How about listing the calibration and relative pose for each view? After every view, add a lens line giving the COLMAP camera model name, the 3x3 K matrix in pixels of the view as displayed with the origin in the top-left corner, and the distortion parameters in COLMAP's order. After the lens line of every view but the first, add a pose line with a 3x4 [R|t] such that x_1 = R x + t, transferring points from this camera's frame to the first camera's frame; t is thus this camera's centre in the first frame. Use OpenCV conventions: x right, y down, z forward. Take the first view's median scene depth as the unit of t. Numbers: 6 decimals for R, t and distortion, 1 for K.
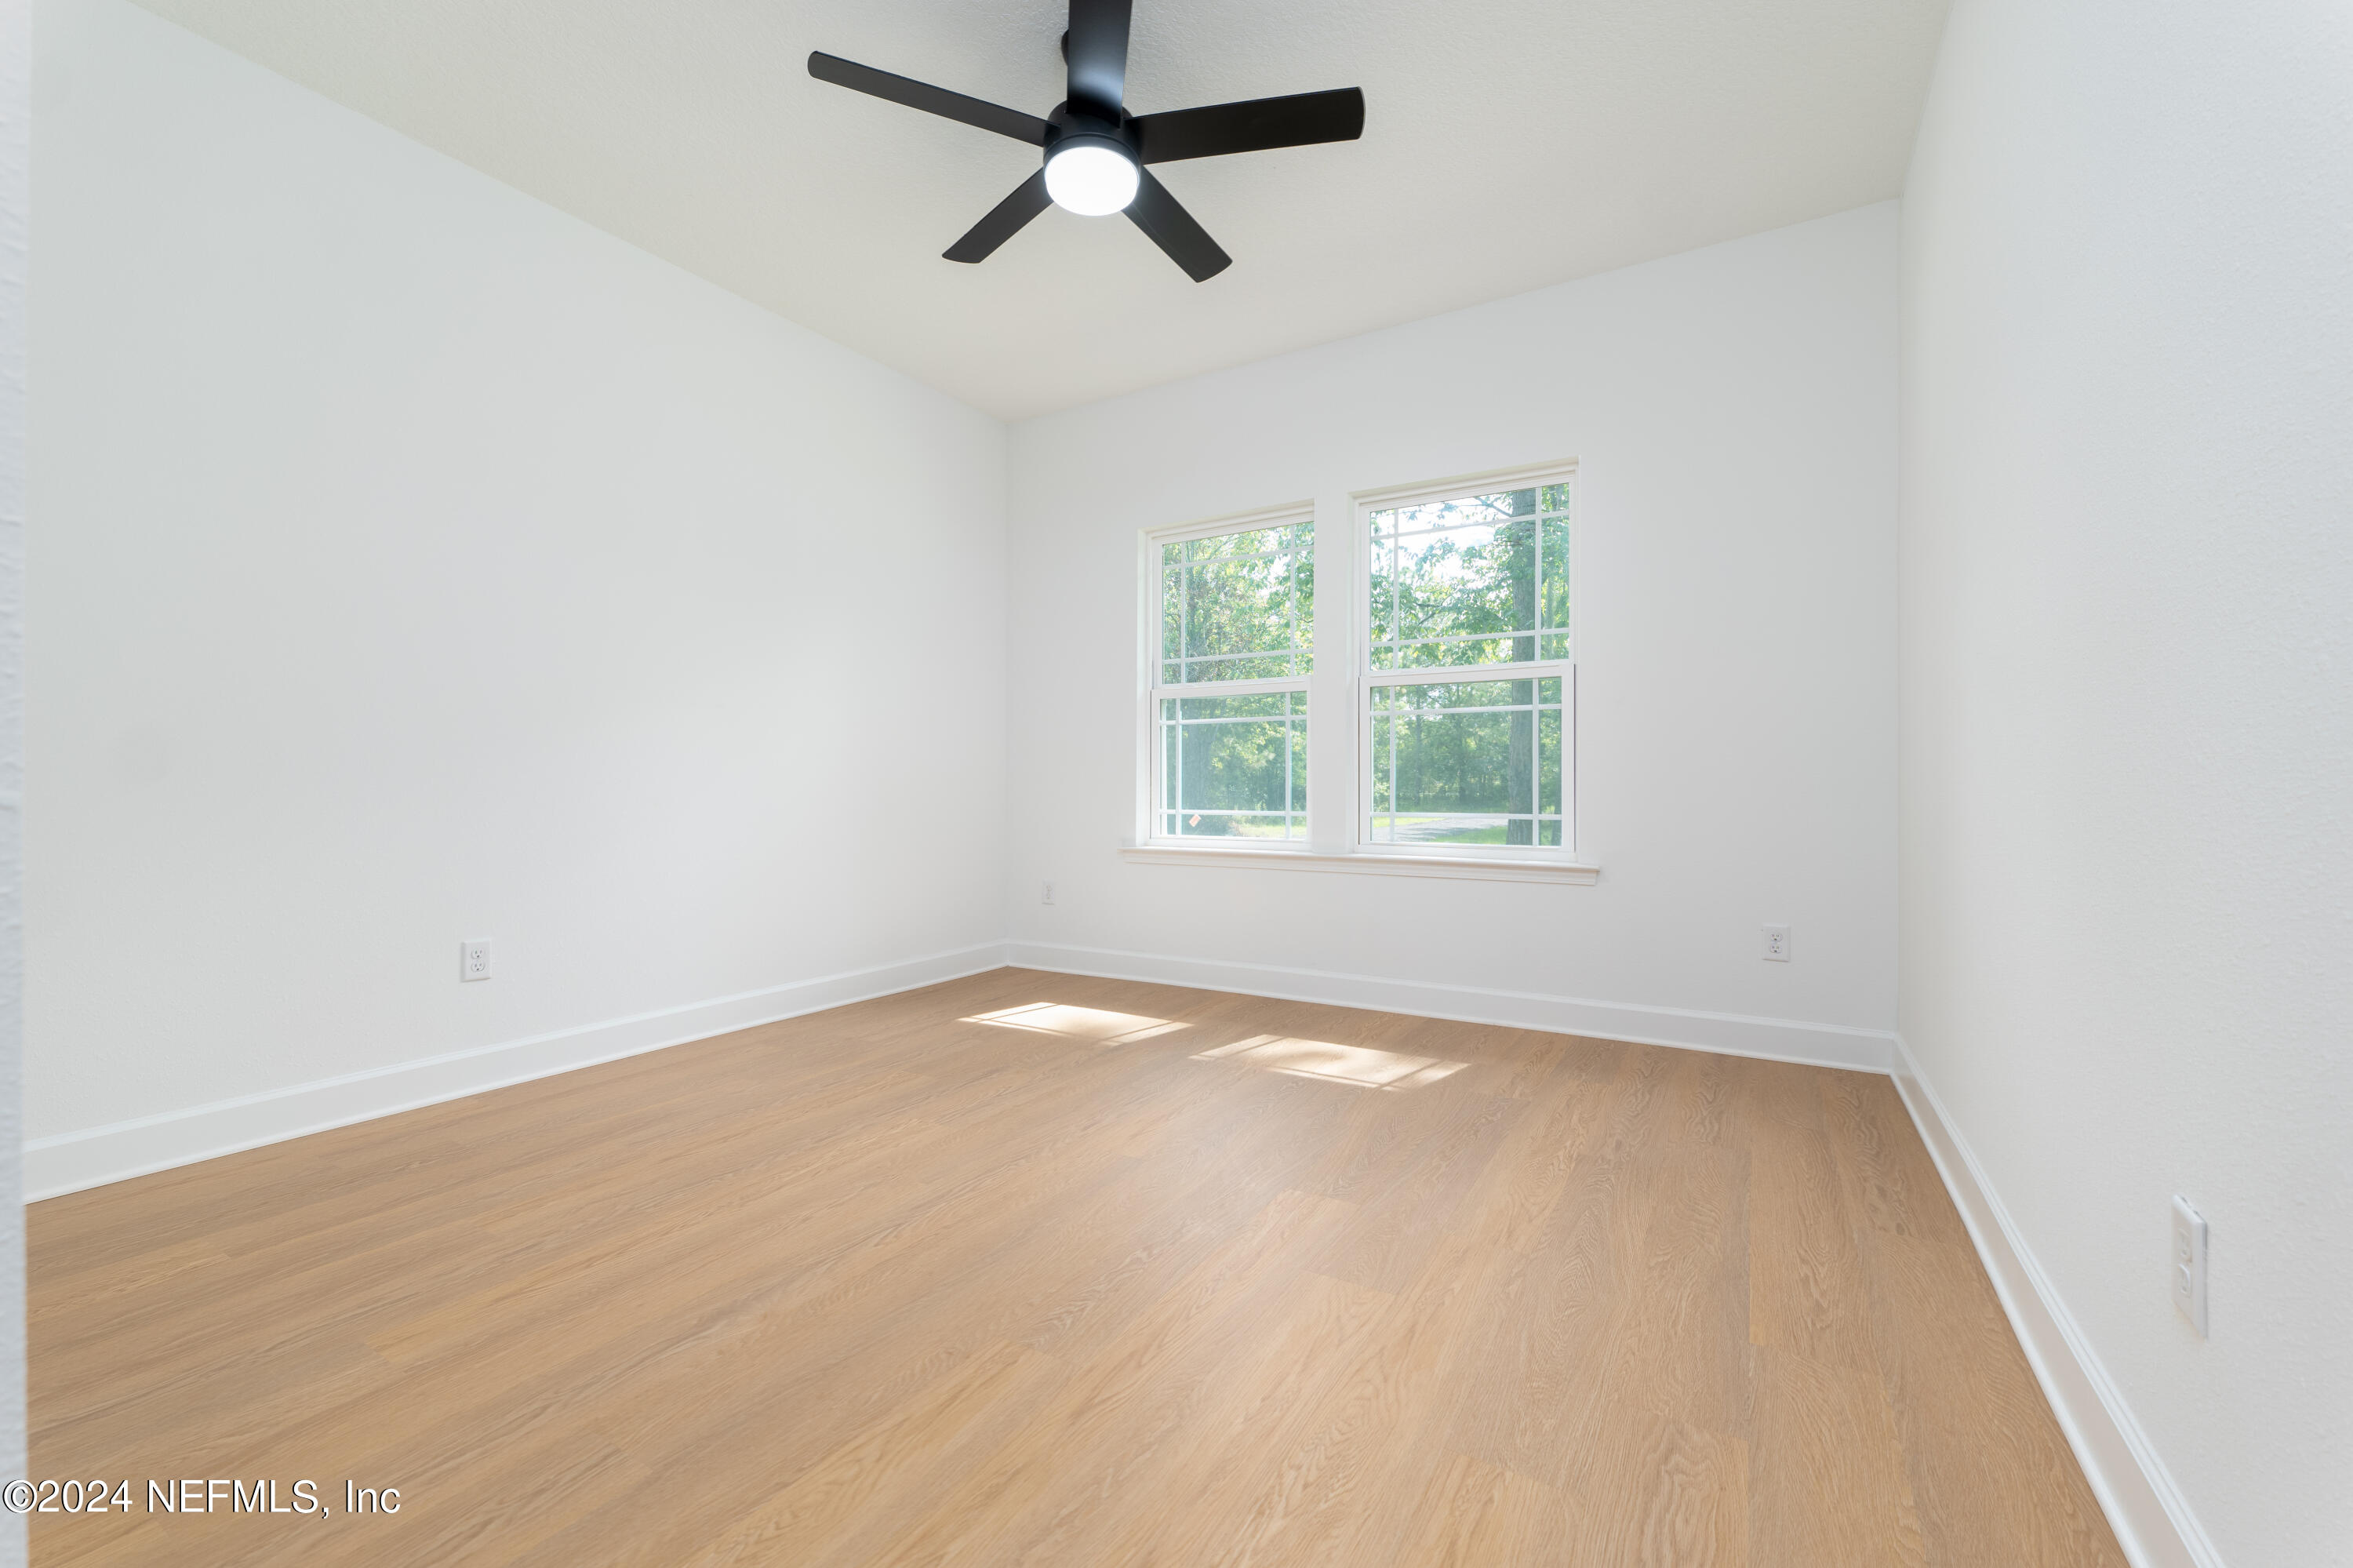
lens RADIAL K [[946.2, 0, 1165.3], [0, 946.2, 790.8], [0, 0, 1]] dist [0.003179, 0.000598]
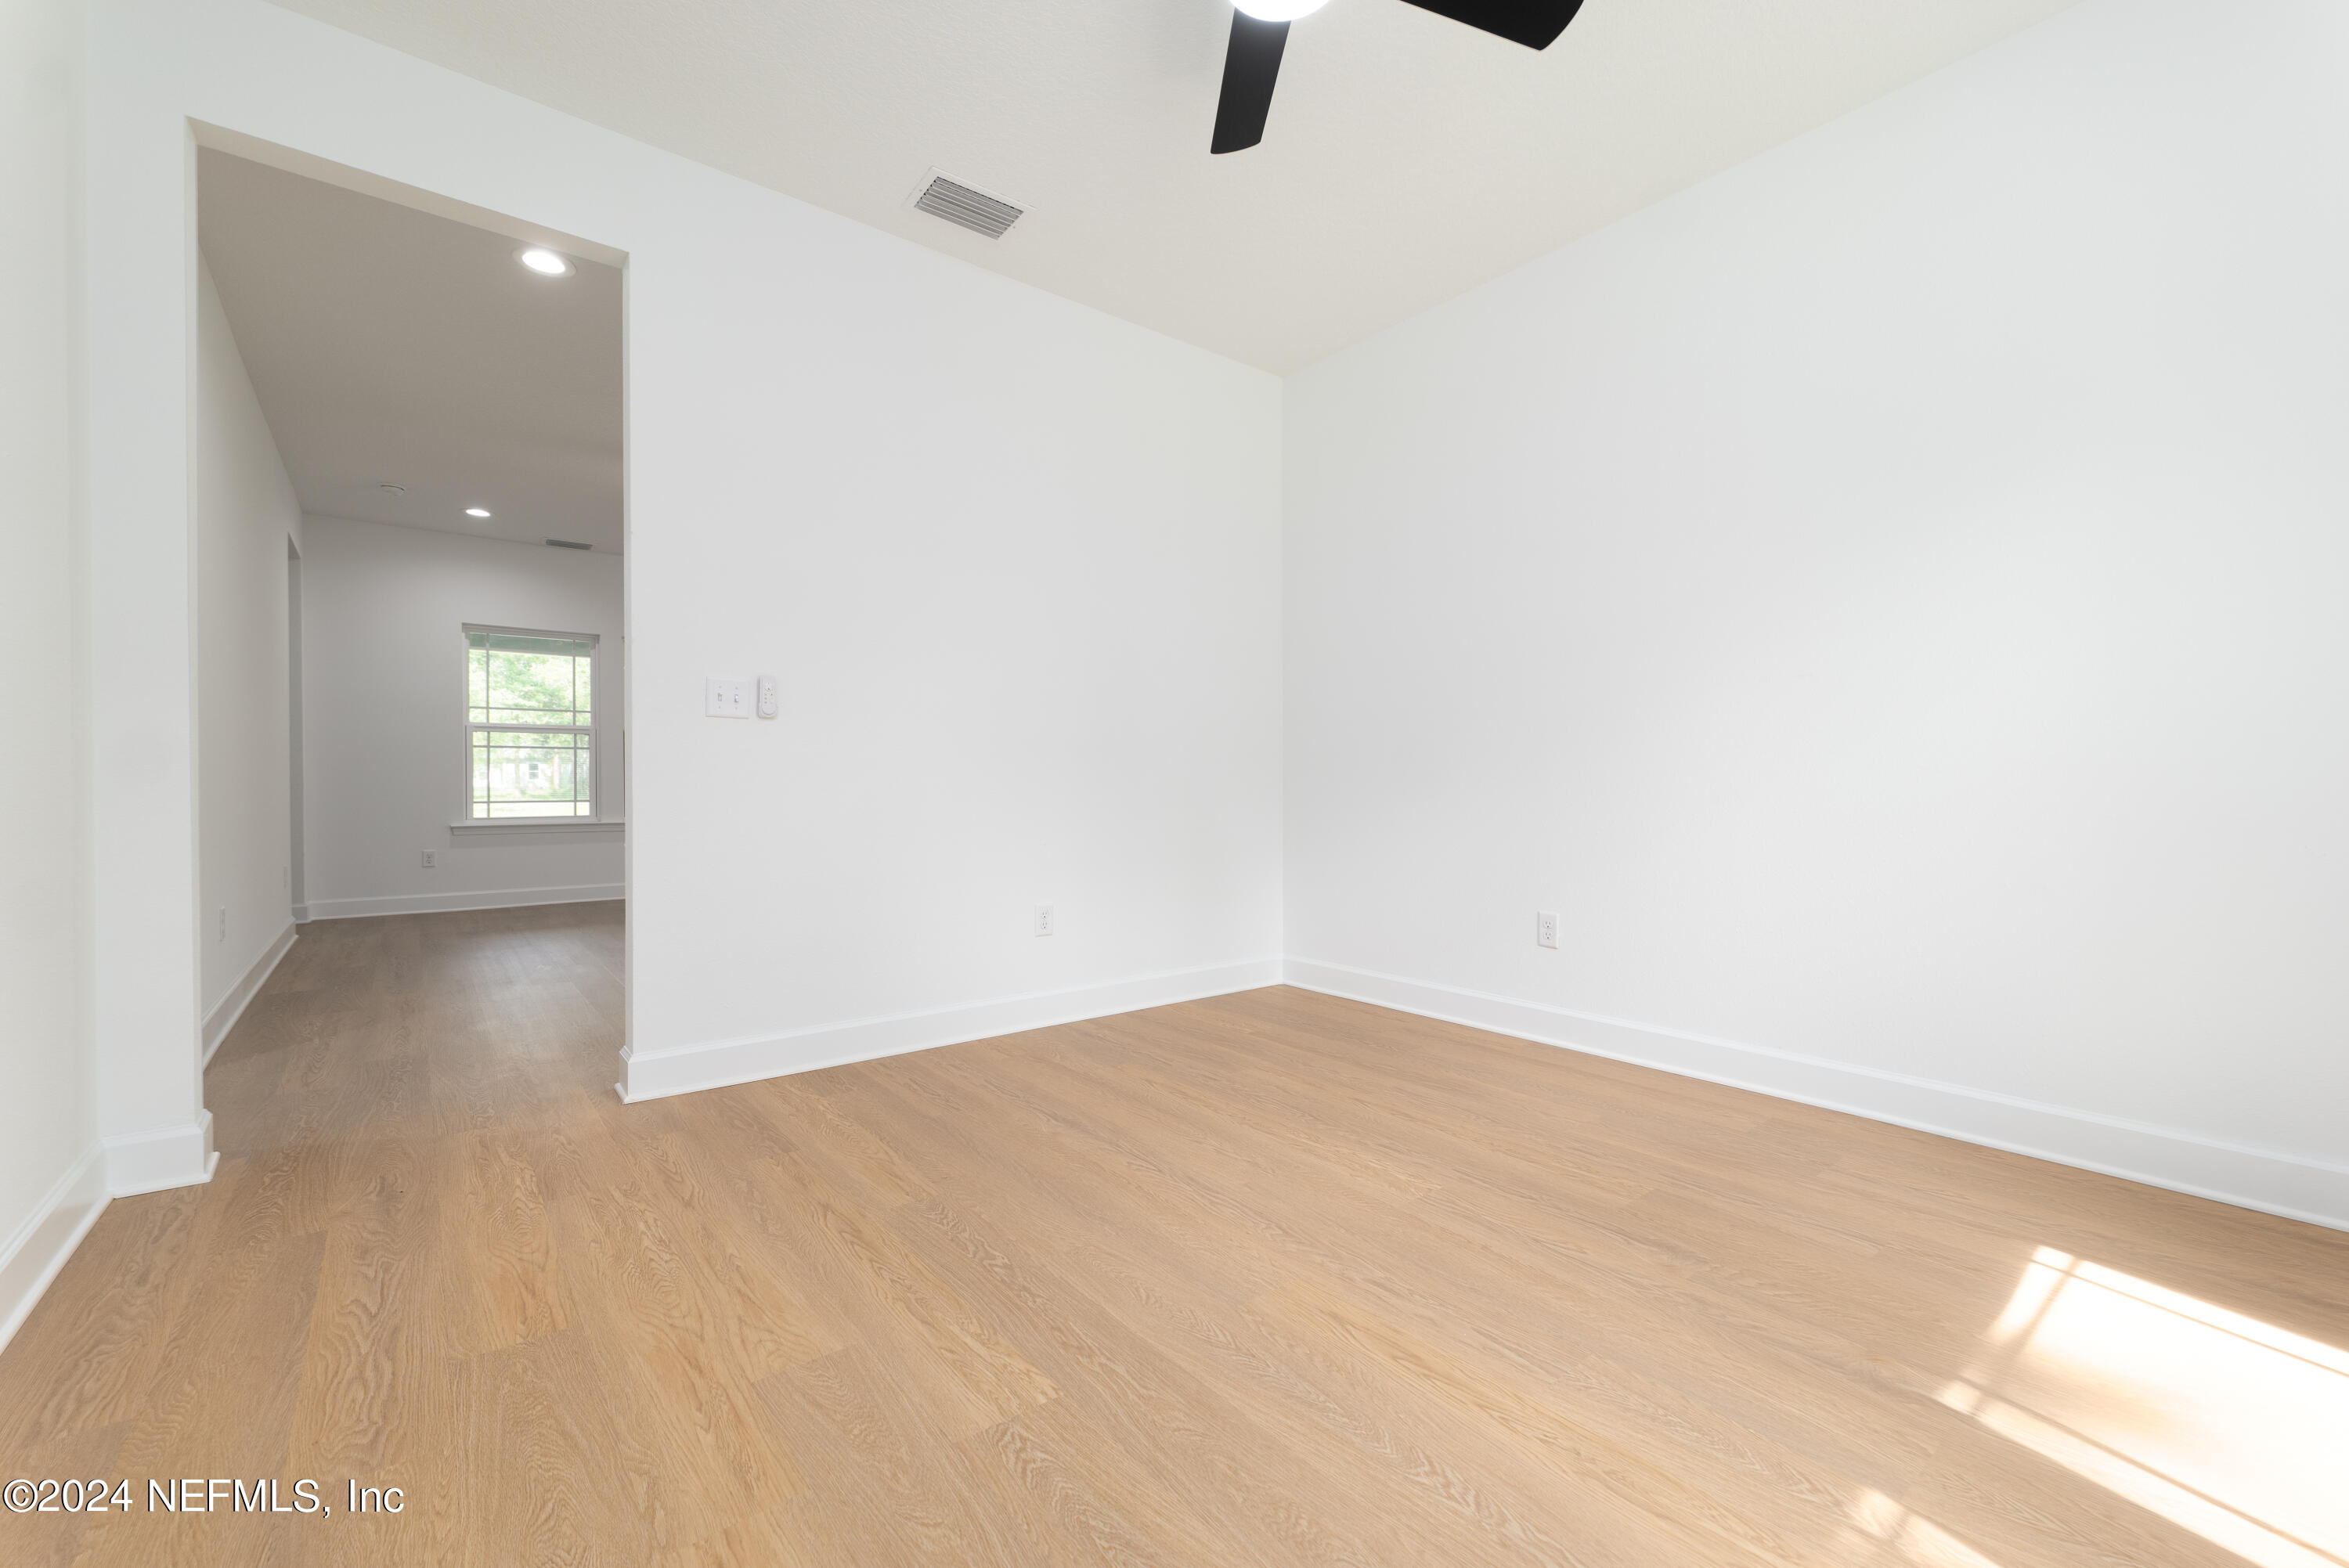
lens RADIAL K [[944.4, 0, 1161.8], [0, 944.4, 782.6], [0, 0, 1]] dist [0.003179, 0.000598]
pose [[-0.337707, 0.003011, -0.941246, 0.795261], [-0.003672, 0.999983, 0.004516, -0.009993], [0.941244, 0.004981, -0.337690, 1.412240]]
